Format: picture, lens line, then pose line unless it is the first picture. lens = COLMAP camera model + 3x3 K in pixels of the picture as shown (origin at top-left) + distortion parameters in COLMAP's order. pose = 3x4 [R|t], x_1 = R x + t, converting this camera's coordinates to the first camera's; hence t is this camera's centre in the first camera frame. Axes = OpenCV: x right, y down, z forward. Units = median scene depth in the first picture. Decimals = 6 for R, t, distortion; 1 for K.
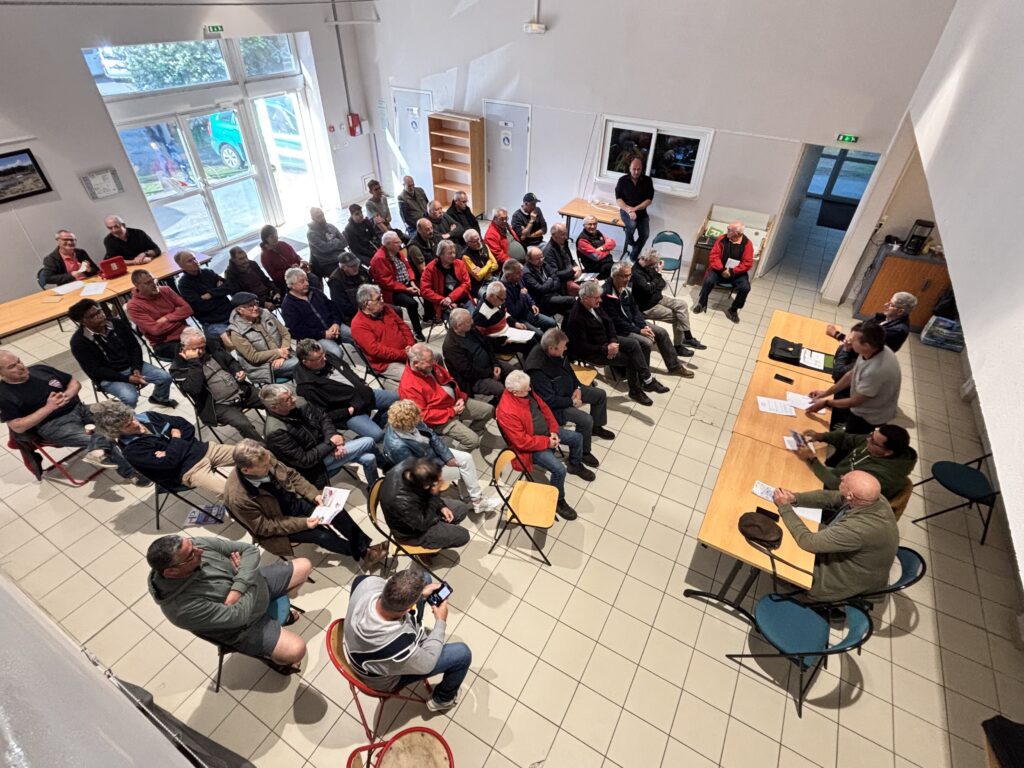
lens RADIAL K [[505.6, 0, 512.0], [0, 505.6, 382.8], [0, 0, 1]] dist [-0.000520, 0.000069]
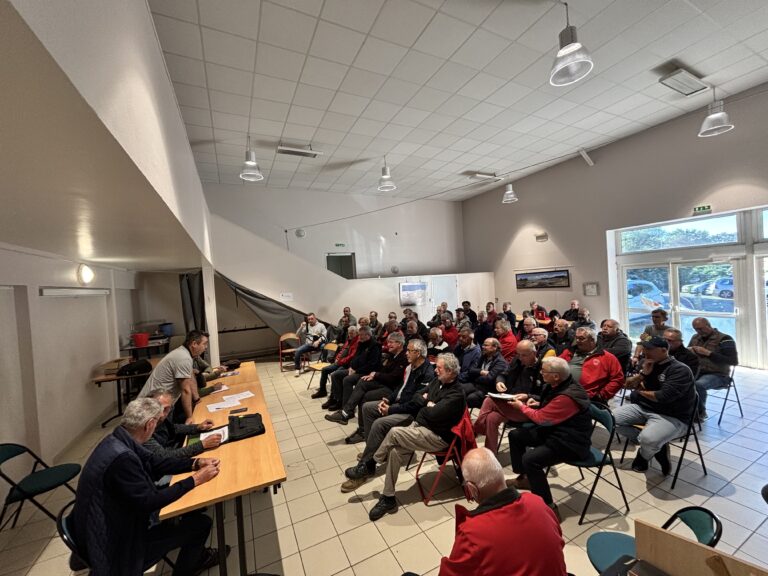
lens RADIAL K [[310.2, 0, 384.5], [0, 310.2, 288.1], [0, 0, 1]] dist [-0.001817, -0.000895]
pose [[-0.557492, 0.024324, -0.829826, 0.659917], [-0.480357, 0.805799, 0.346332, -0.430369], [0.677097, 0.591689, -0.437542, 0.982349]]
